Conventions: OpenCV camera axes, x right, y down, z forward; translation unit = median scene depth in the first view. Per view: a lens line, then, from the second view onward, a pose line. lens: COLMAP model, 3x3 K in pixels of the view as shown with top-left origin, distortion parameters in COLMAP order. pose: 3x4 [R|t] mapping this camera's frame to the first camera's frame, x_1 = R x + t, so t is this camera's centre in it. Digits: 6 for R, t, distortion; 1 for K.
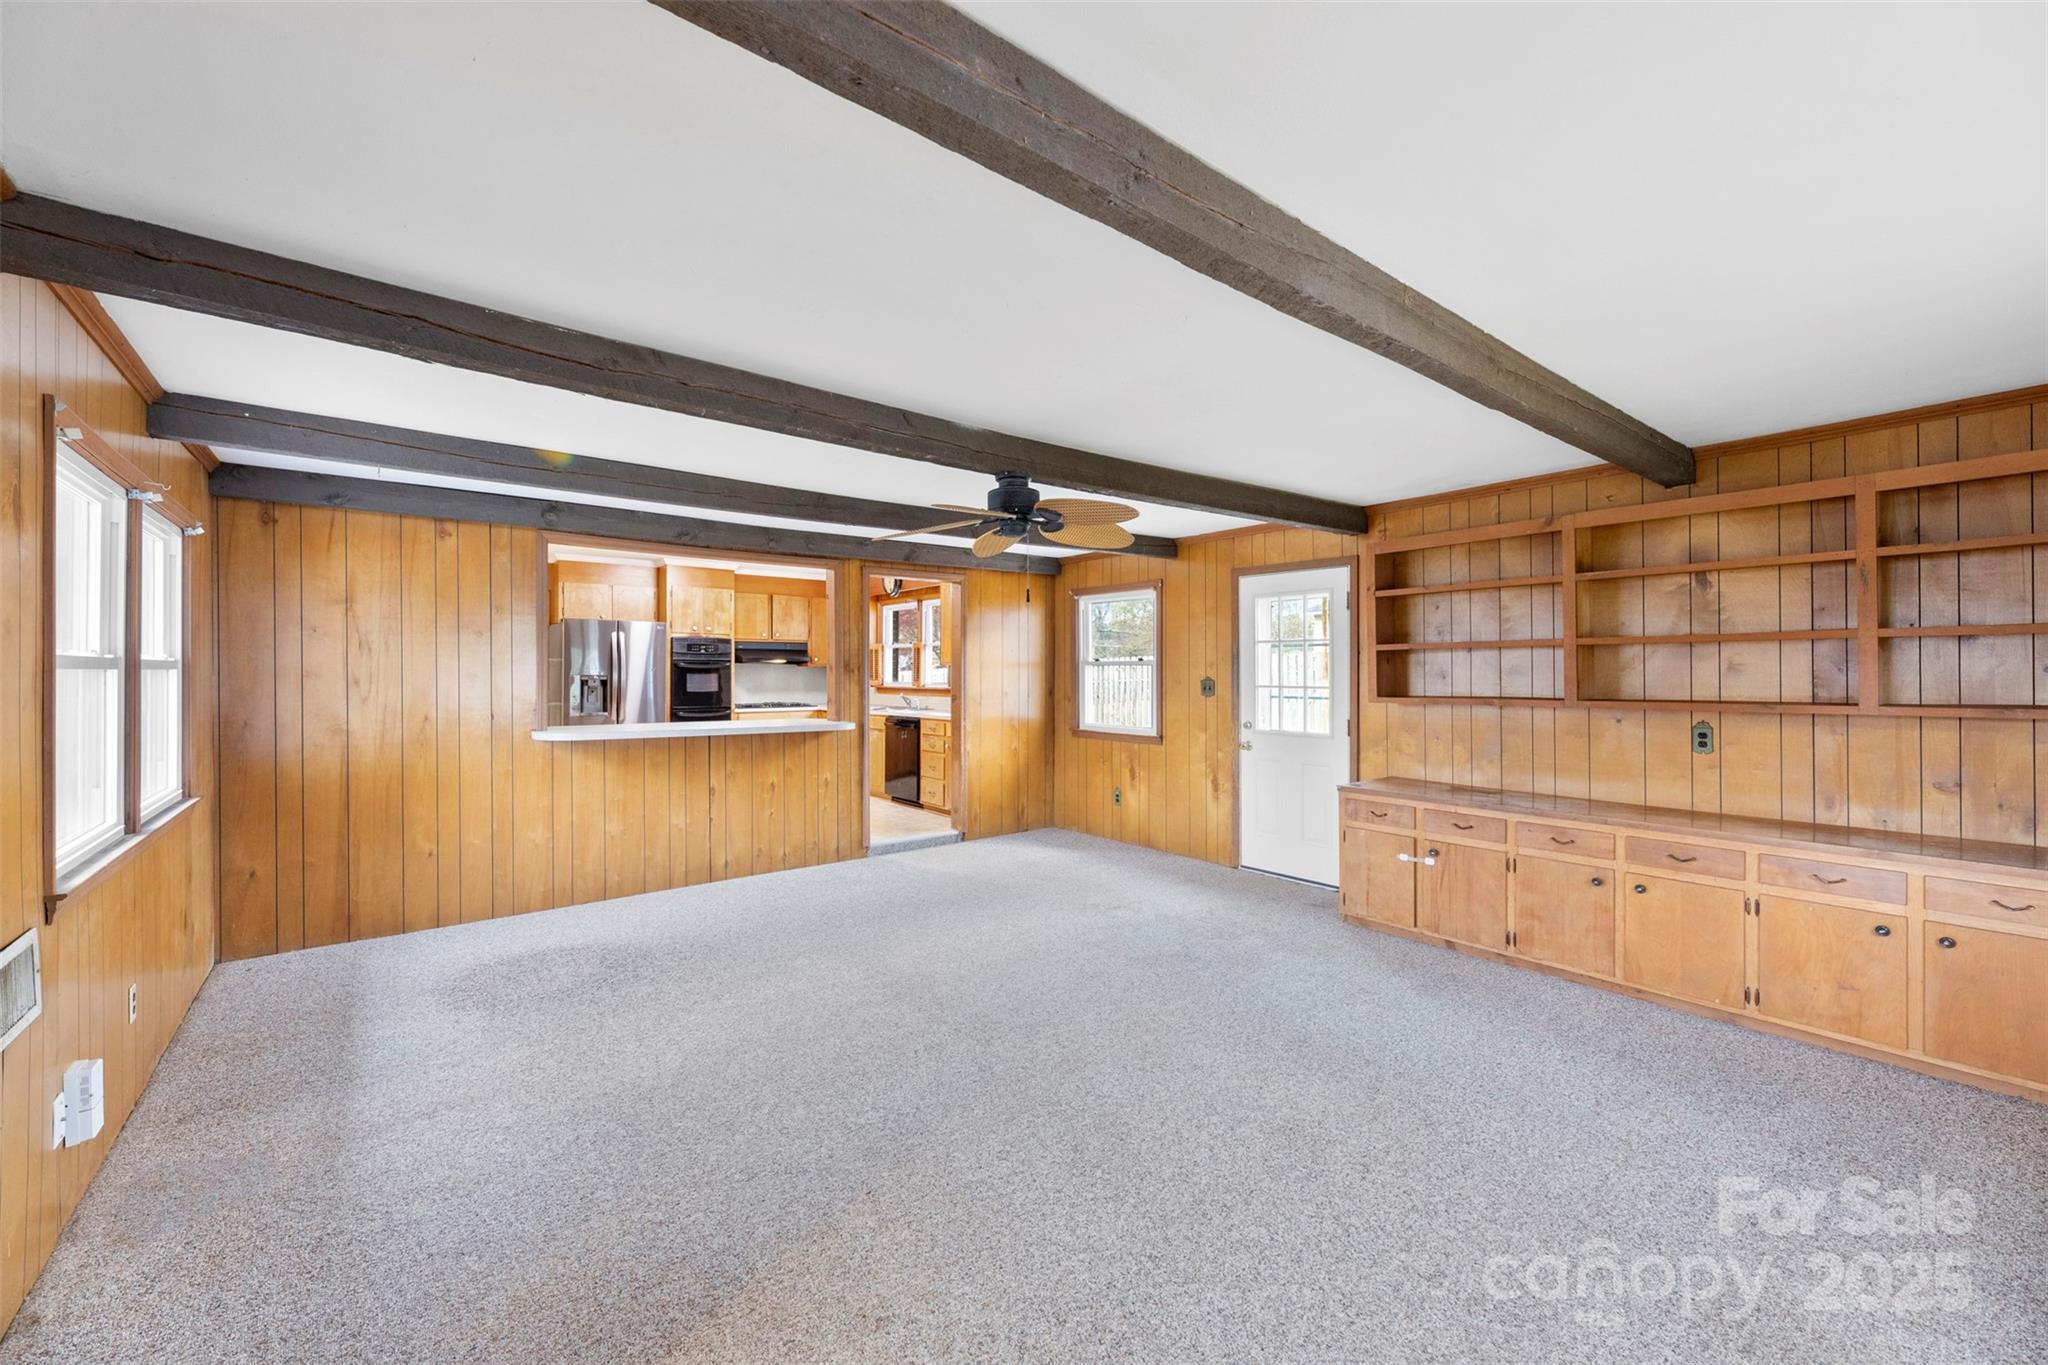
lens RADIAL K [[830.3, 0, 1017.4], [0, 830.3, 675.6], [0, 0, 1]] dist [0.001219, 0.000172]
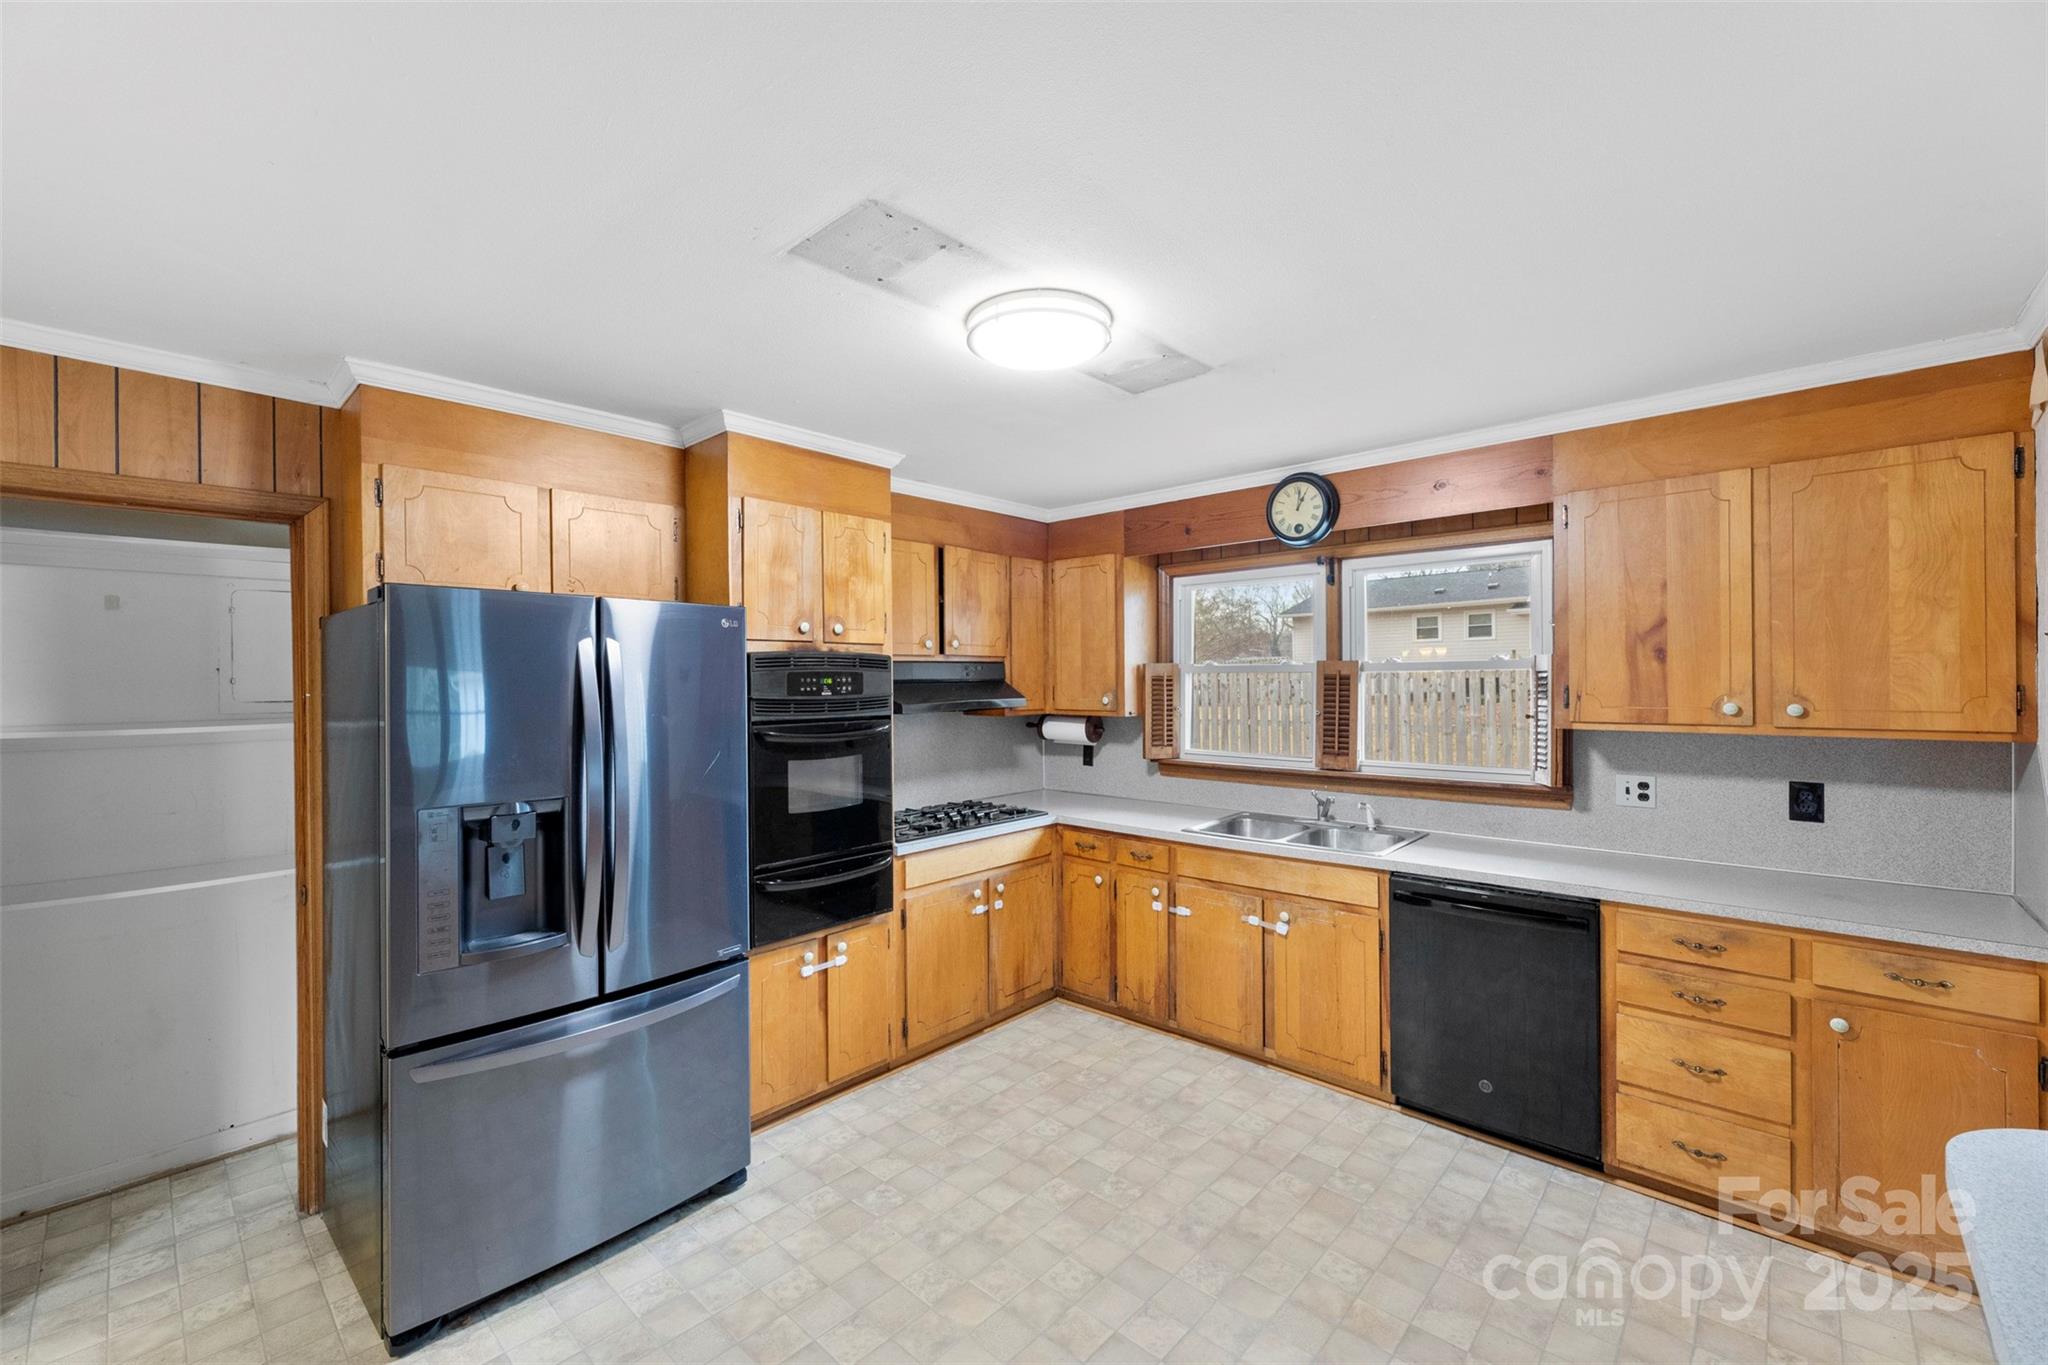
lens RADIAL K [[830.3, 0, 1017.4], [0, 830.3, 675.6], [0, 0, 1]] dist [0.001219, 0.000172]
pose [[0.986867, -0.002847, 0.161511, -0.356701], [0.003242, 0.999992, -0.002184, -0.035238], [-0.161504, 0.002679, 0.986868, 0.646614]]
